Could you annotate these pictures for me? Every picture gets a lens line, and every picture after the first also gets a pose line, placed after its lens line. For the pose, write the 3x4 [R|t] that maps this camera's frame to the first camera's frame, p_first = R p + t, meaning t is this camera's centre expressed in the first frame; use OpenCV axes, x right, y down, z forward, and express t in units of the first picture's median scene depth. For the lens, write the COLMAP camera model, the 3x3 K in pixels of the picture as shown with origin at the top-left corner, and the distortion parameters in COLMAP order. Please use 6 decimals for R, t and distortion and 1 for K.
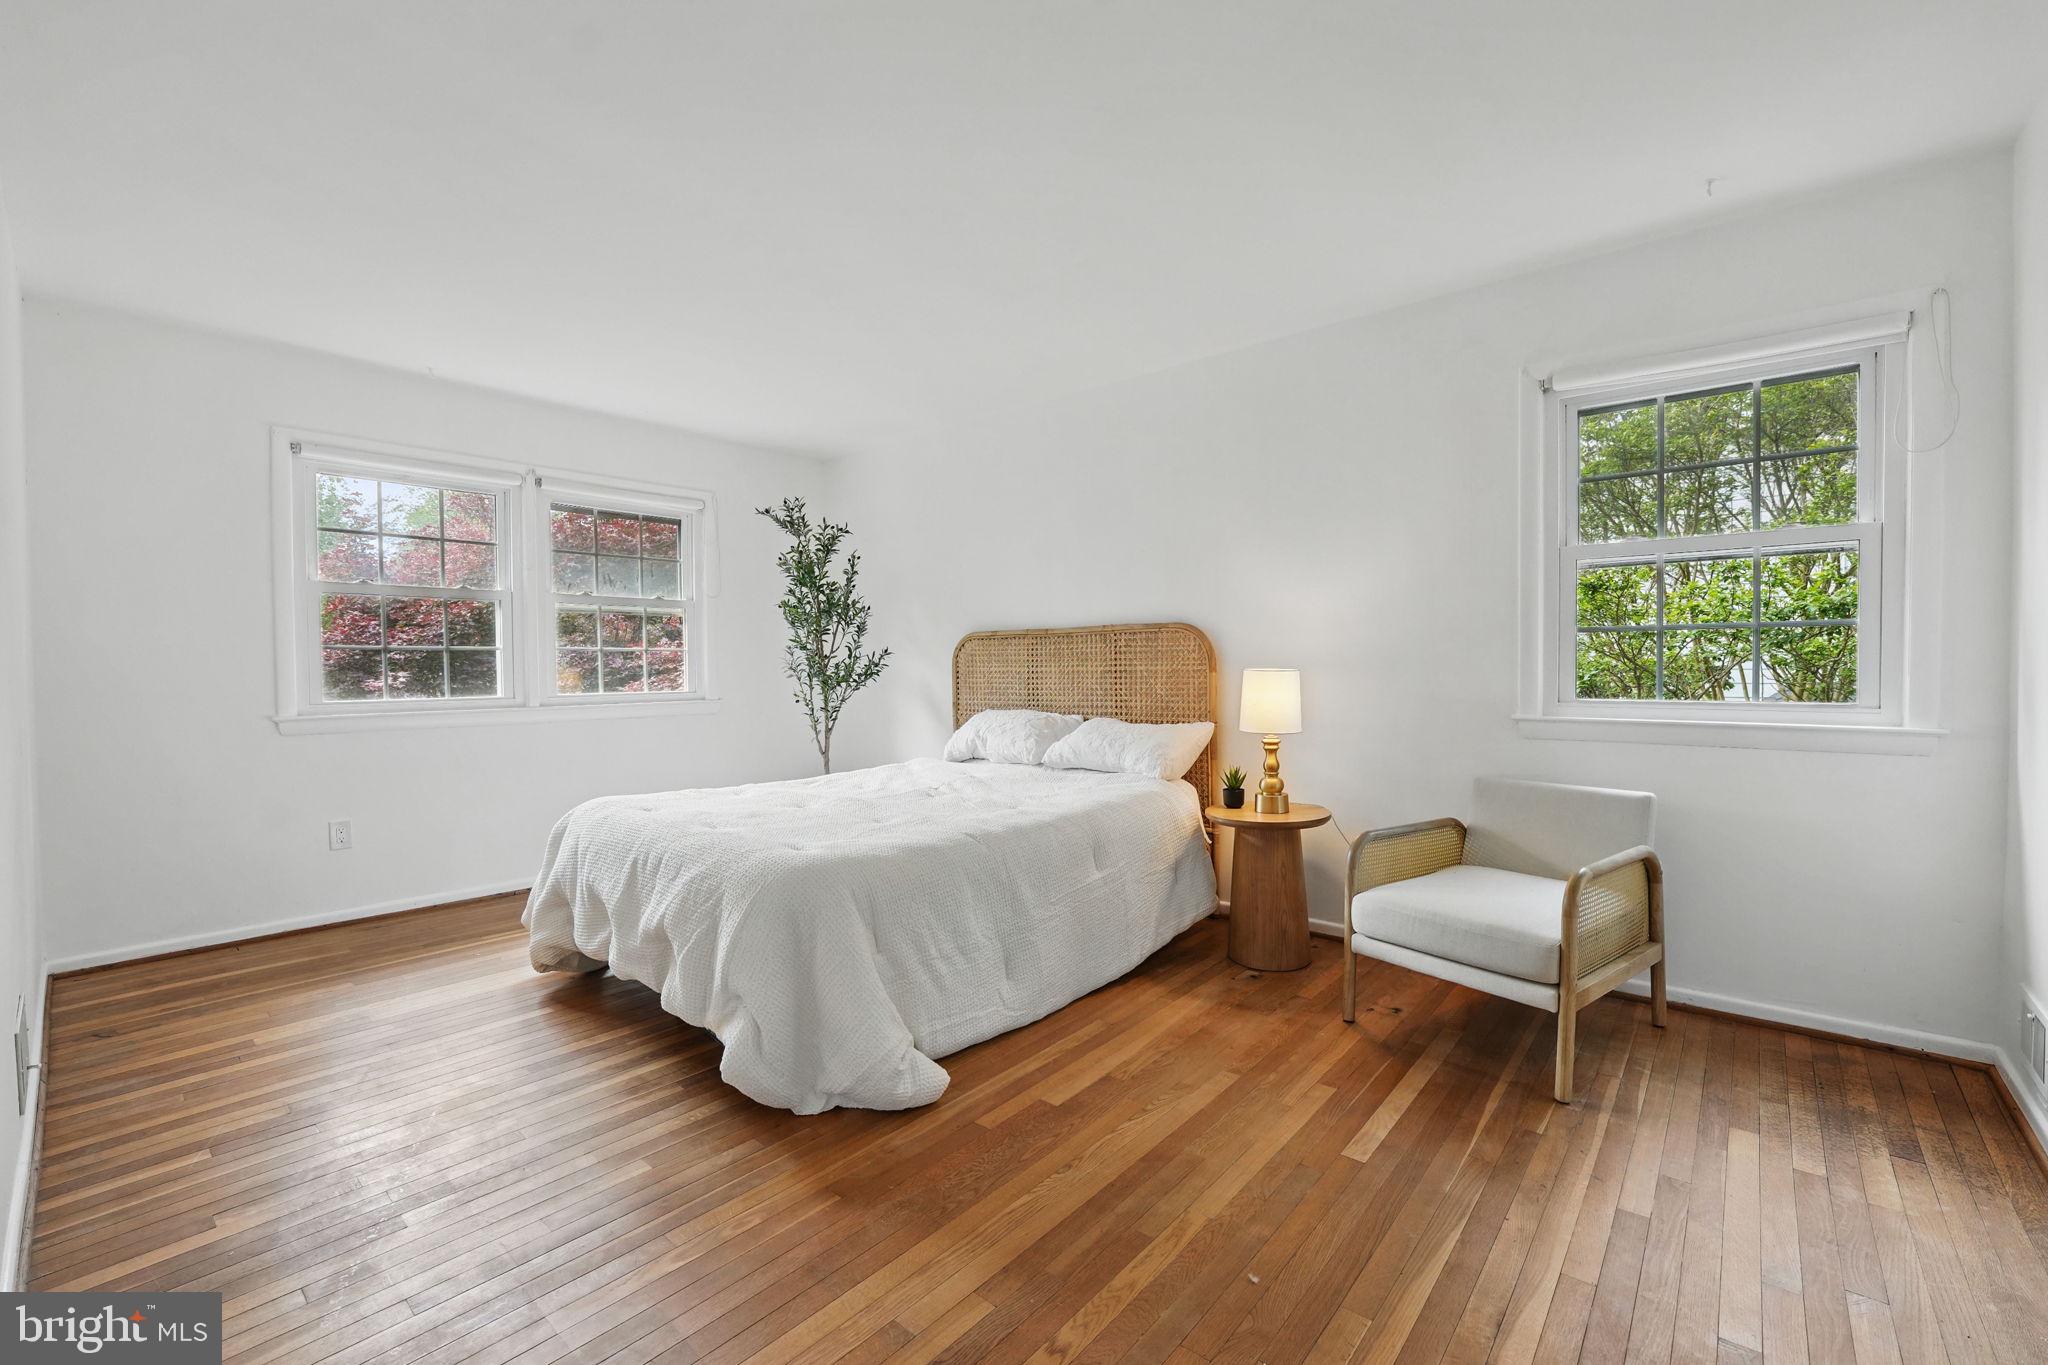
lens RADIAL K [[842.5, 0, 1028.5], [0, 842.5, 680.0], [0, 0, 1]] dist [-0.028108, 0.002146]
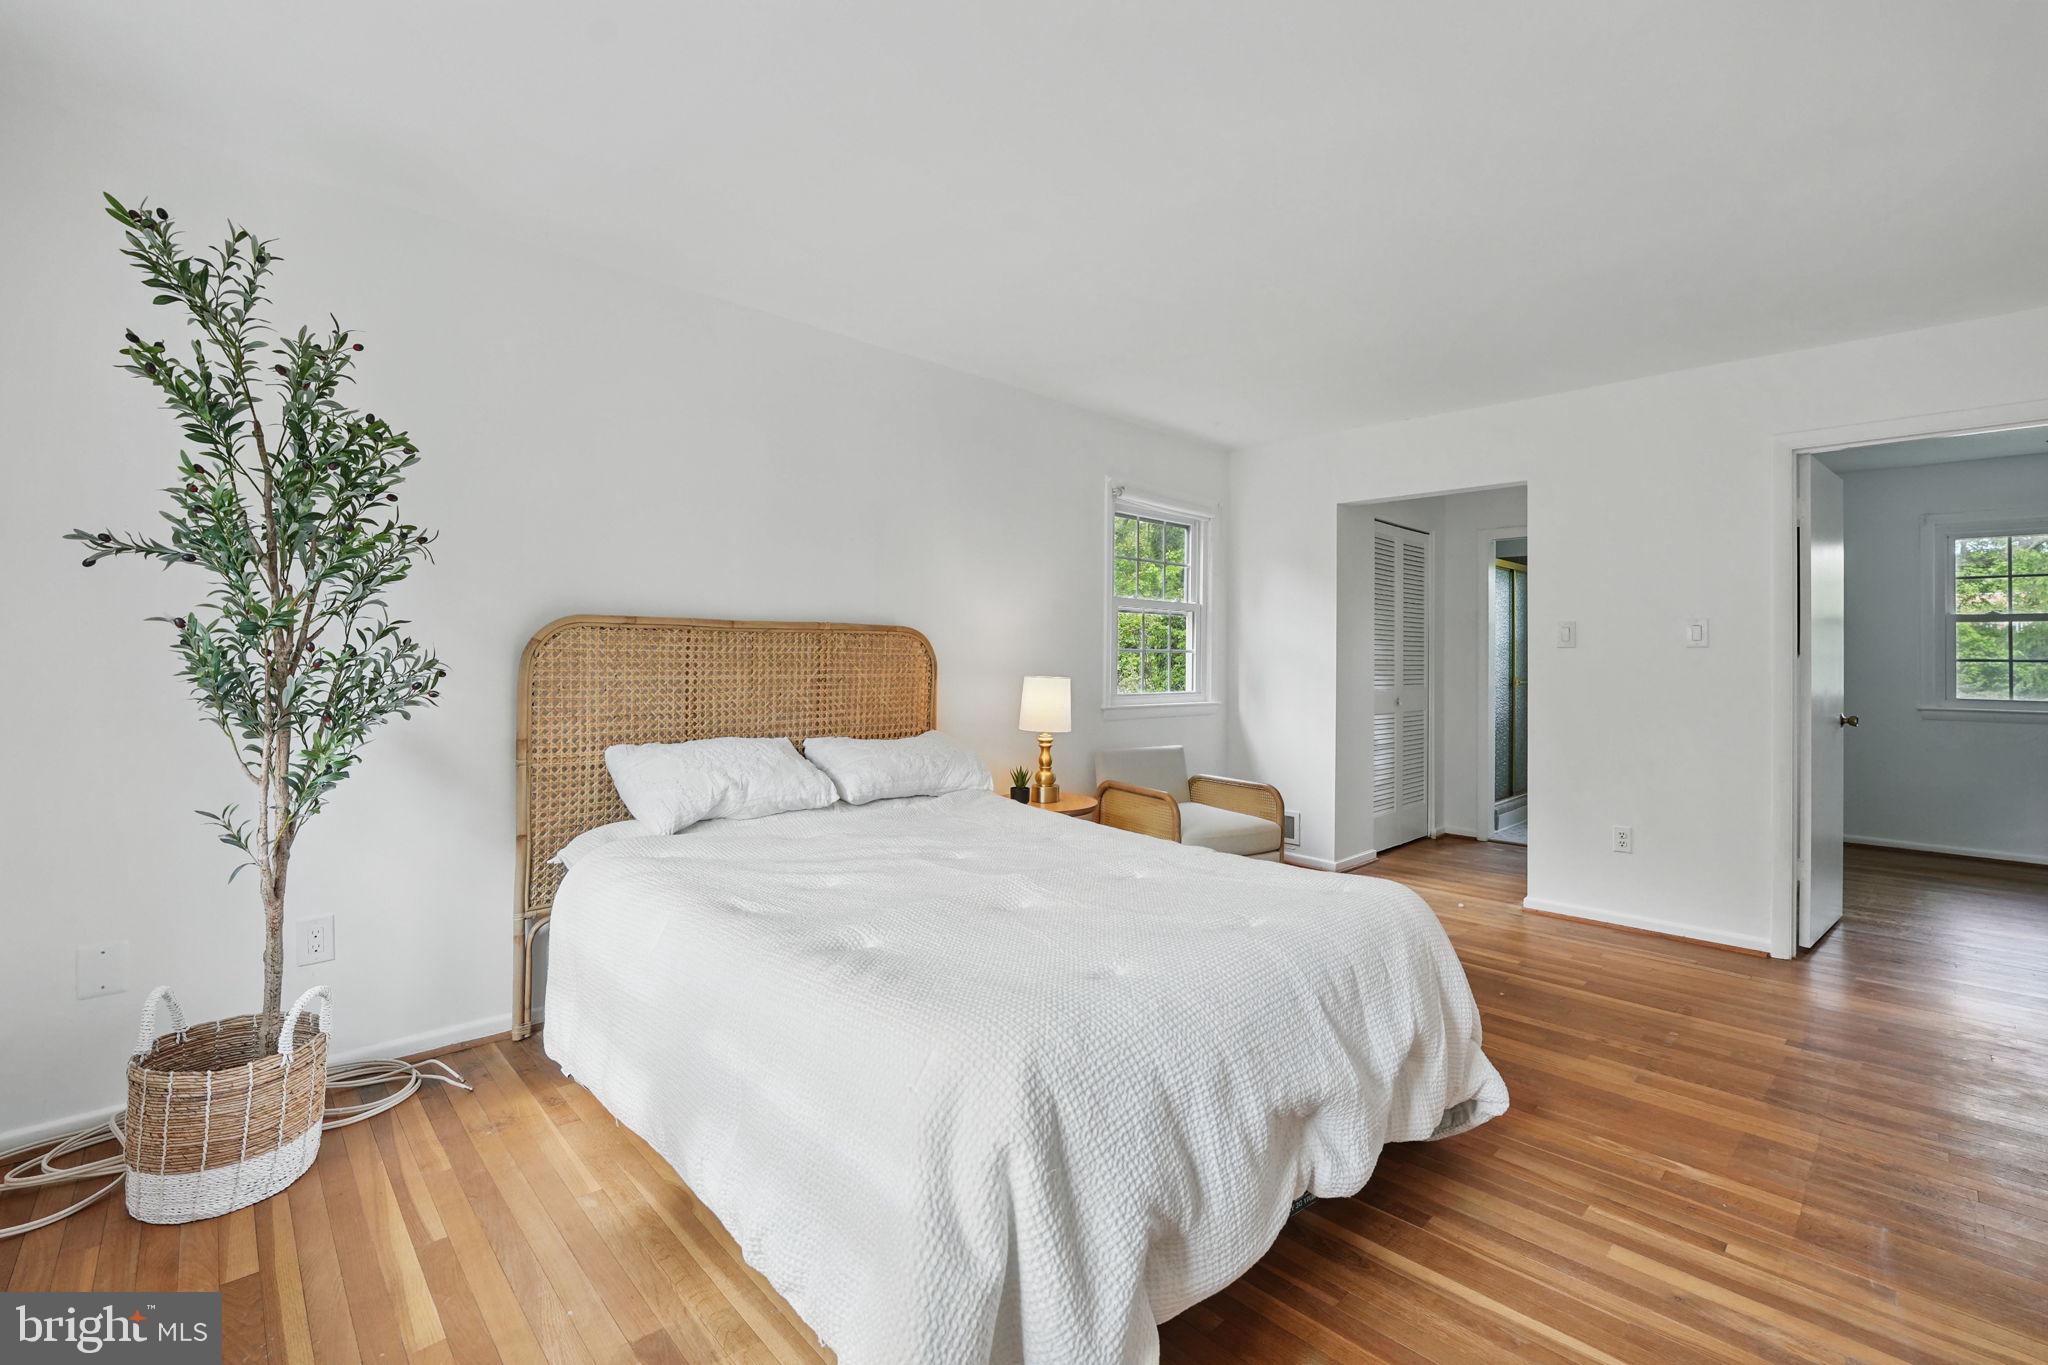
lens RADIAL K [[842.5, 0, 1029.6], [0, 842.5, 671.7], [0, 0, 1]] dist [-0.028108, 0.002146]
pose [[0.115477, -0.002528, 0.993307, -0.697007], [0.009079, 0.999958, 0.001489, -0.017584], [-0.993269, 0.008847, 0.115495, 0.726754]]
